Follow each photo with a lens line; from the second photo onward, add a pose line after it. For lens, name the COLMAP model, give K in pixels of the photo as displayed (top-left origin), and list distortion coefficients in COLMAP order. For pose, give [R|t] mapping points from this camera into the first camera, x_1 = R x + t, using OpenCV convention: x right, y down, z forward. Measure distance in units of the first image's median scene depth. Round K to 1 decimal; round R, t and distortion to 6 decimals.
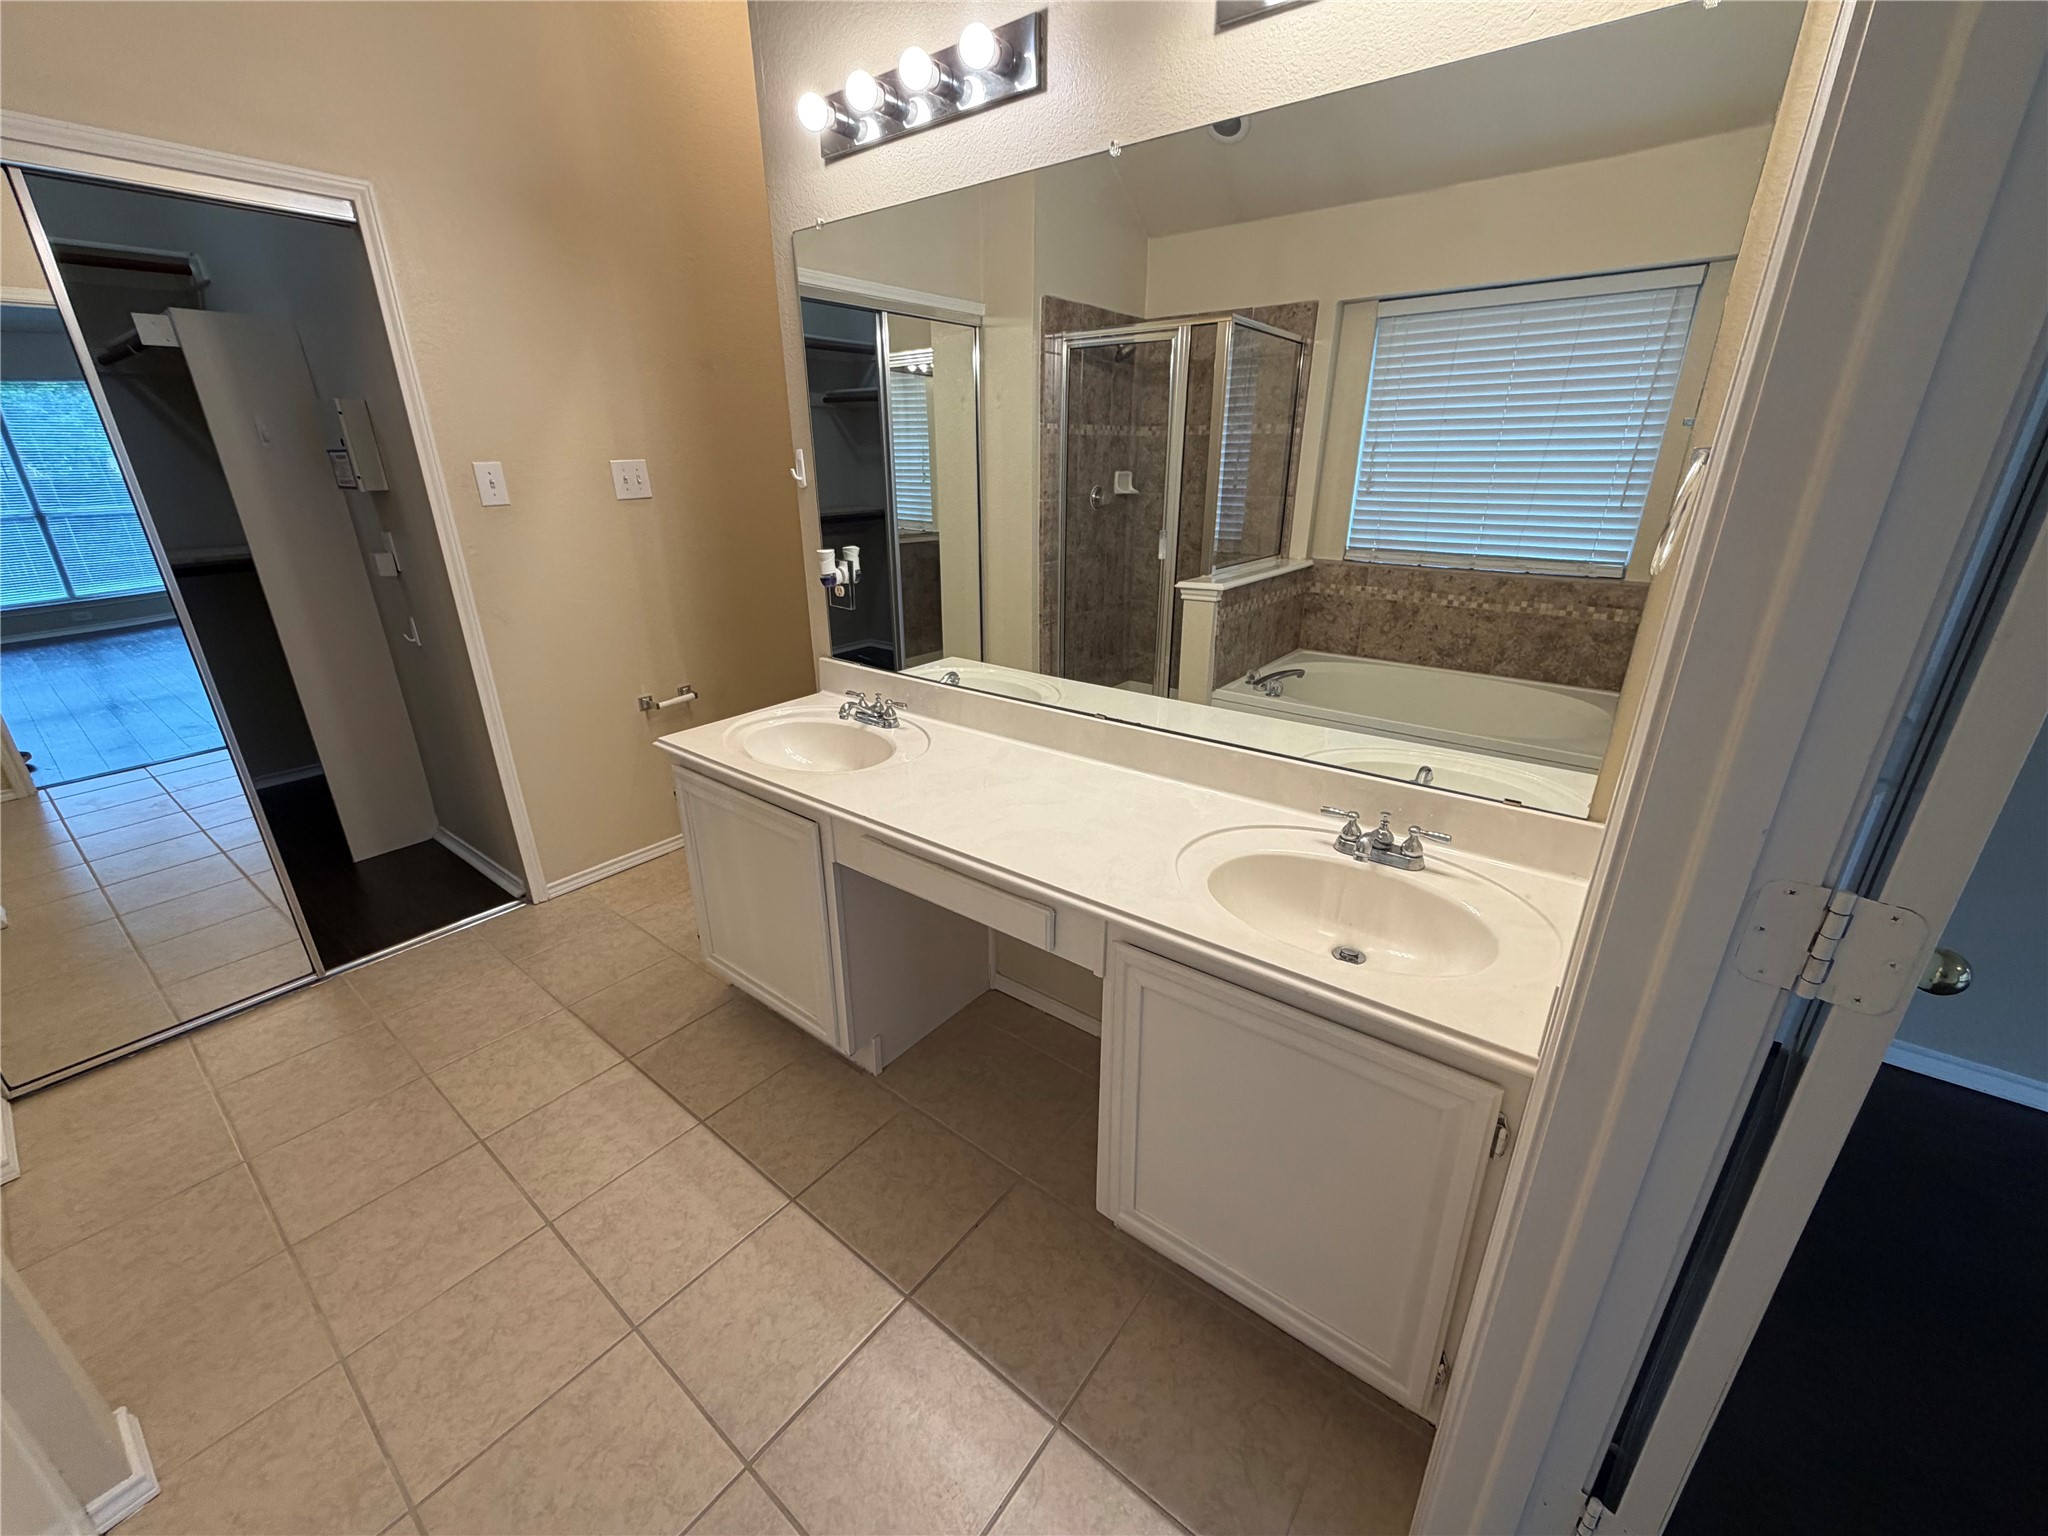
lens RADIAL K [[819.3, 0, 1018.8], [0, 819.3, 767.2], [0, 0, 1]] dist [0.000807, -0.000356]
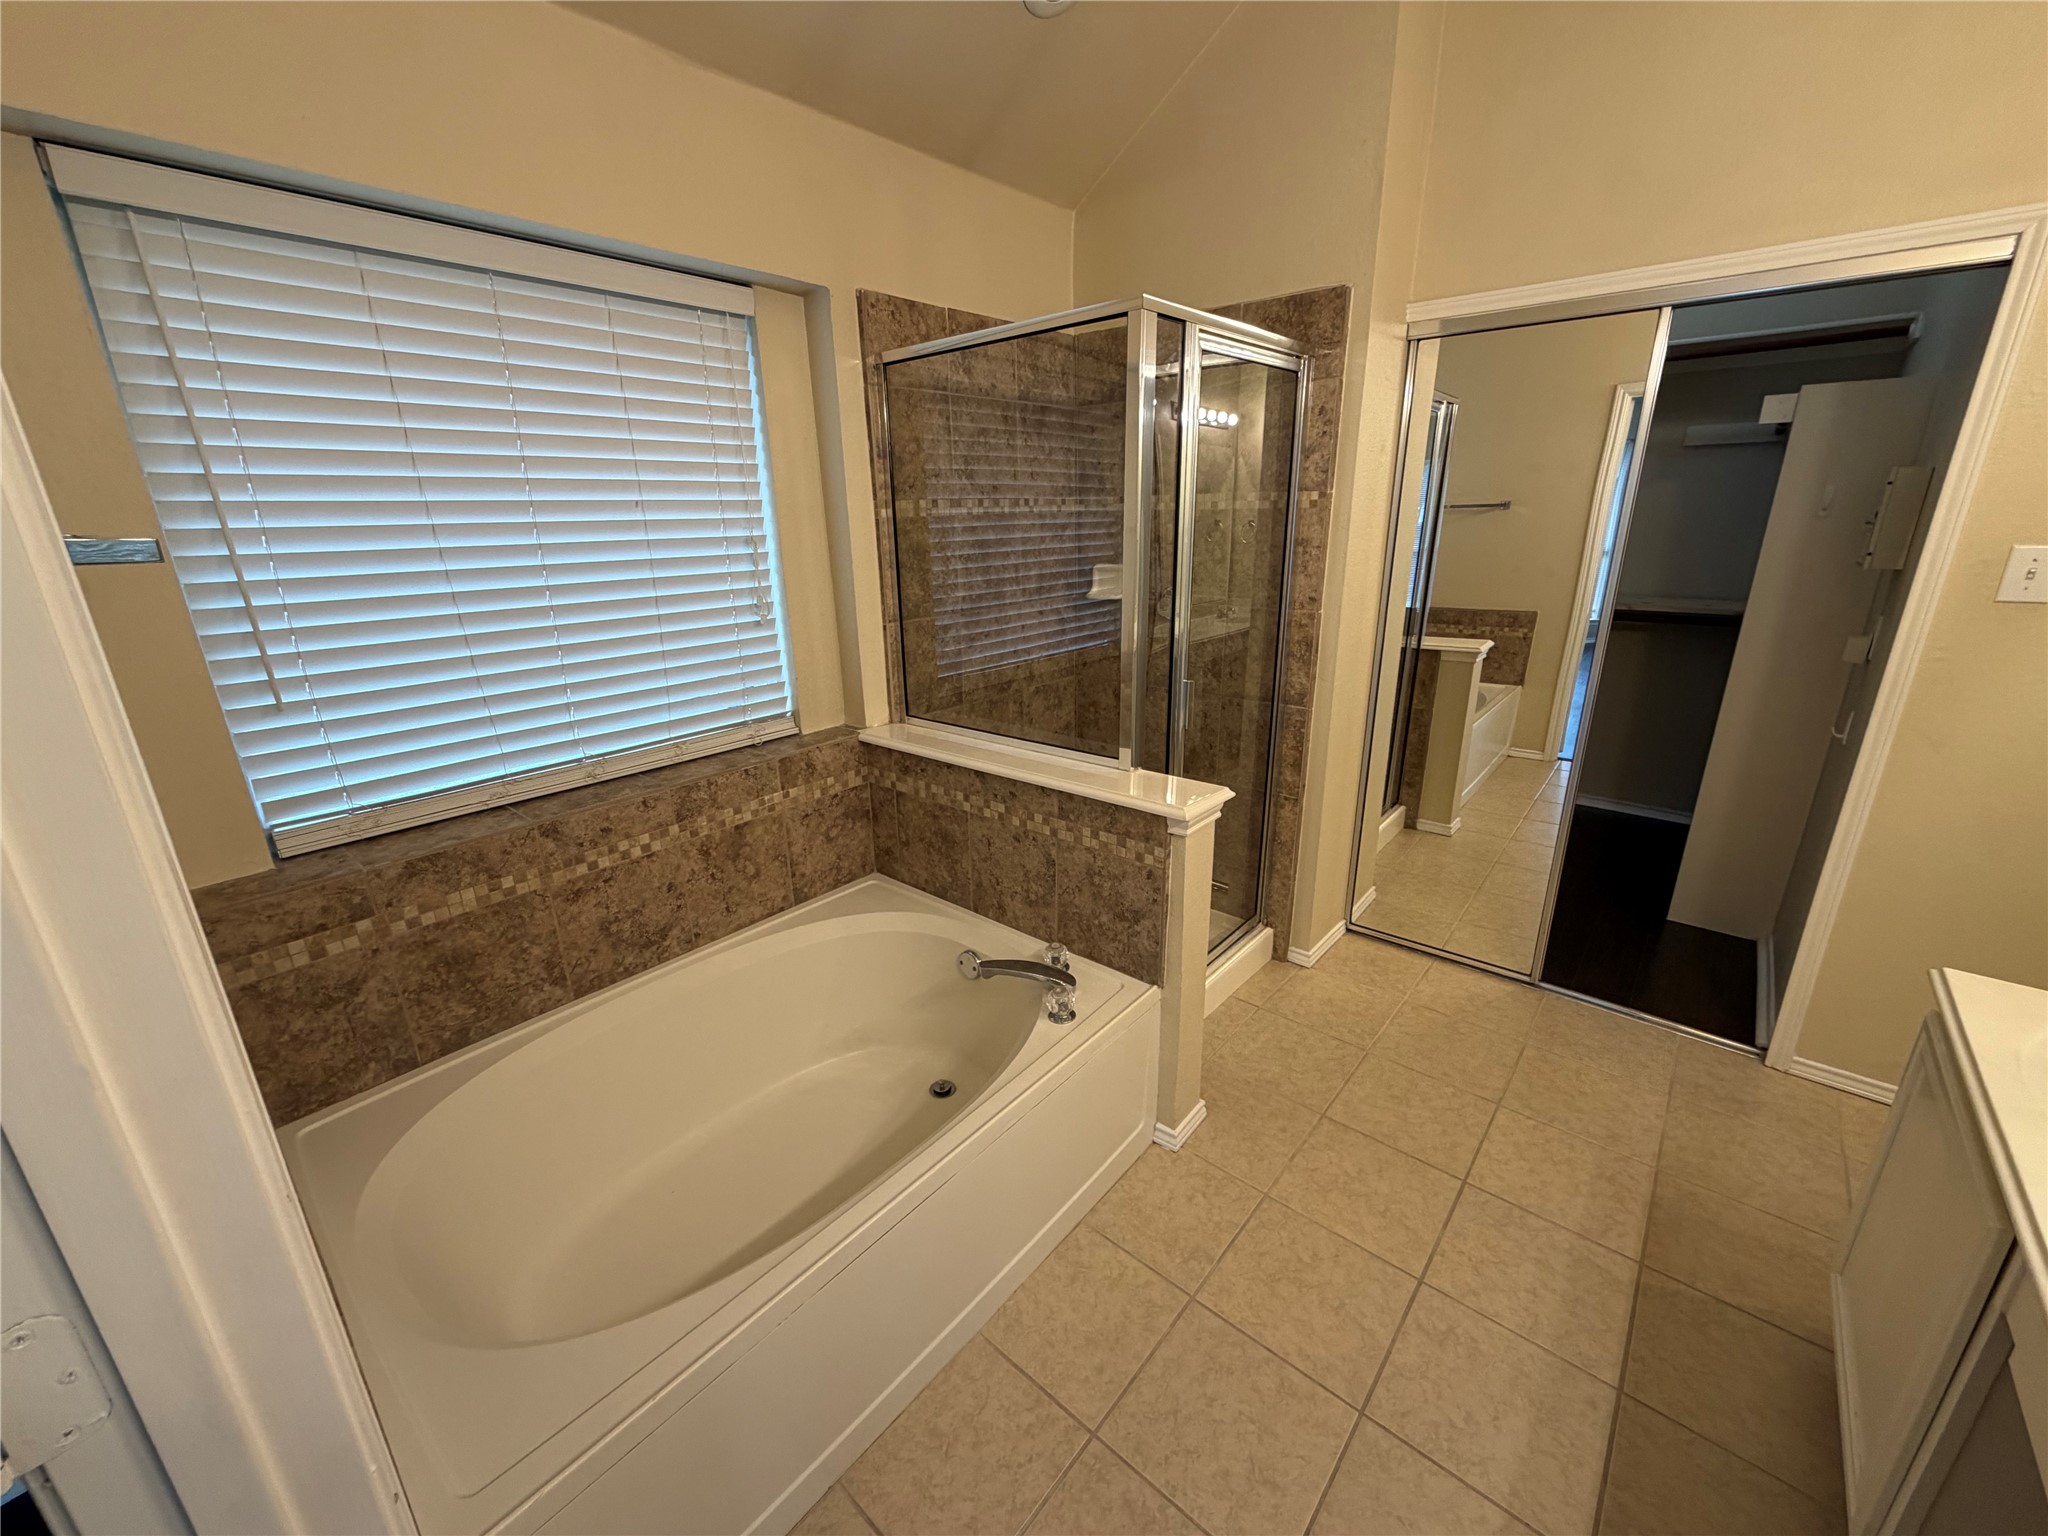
lens RADIAL K [[819.3, 0, 1020.9], [0, 819.3, 771.0], [0, 0, 1]] dist [0.000807, -0.000356]
pose [[-0.048380, 0.316968, -0.947201, 0.193732], [-0.344359, 0.884878, 0.313701, -0.138799], [0.937591, 0.341354, 0.066341, 0.208680]]
